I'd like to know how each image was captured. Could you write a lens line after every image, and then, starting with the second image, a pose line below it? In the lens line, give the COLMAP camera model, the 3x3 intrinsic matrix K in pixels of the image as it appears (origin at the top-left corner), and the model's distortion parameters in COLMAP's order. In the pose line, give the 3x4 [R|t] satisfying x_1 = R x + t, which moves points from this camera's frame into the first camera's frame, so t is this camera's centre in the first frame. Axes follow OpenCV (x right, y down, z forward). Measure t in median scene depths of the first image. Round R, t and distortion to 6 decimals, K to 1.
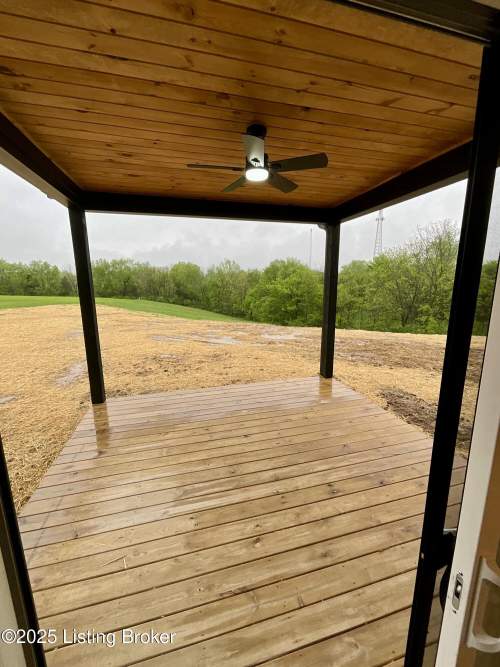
lens RADIAL K [[271.0, 0, 250.4], [0, 271.0, 332.4], [0, 0, 1]] dist [-0.000715, 0.000508]
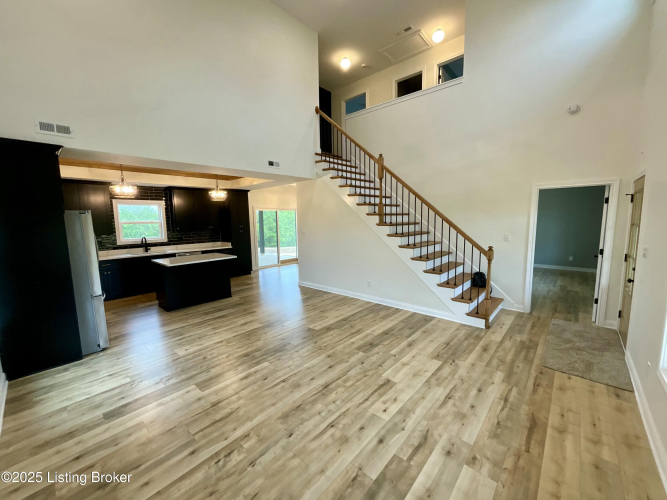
lens RADIAL K [[271.0, 0, 332.0], [0, 271.0, 249.8], [0, 0, 1]] dist [-0.000715, 0.000508]
pose [[0.837931, -0.069596, 0.541321, -0.089342], [0.112236, 0.992611, -0.046117, 0.046351], [-0.534112, 0.099398, 0.839550, -0.244152]]
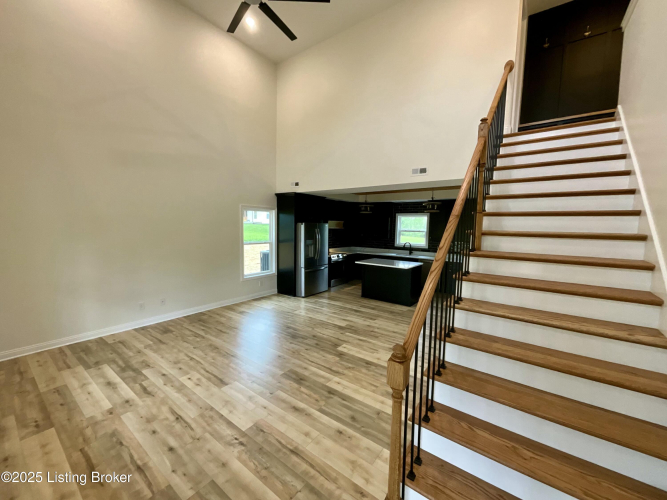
lens RADIAL K [[269.9, 0, 331.7], [0, 269.9, 249.1], [0, 0, 1]] dist [-0.000030, -0.000468]
pose [[0.614115, 0.087192, -0.784385, 0.050893], [-0.169617, 0.985235, -0.023279, 0.036833], [0.770774, 0.147341, 0.619837, -0.215207]]
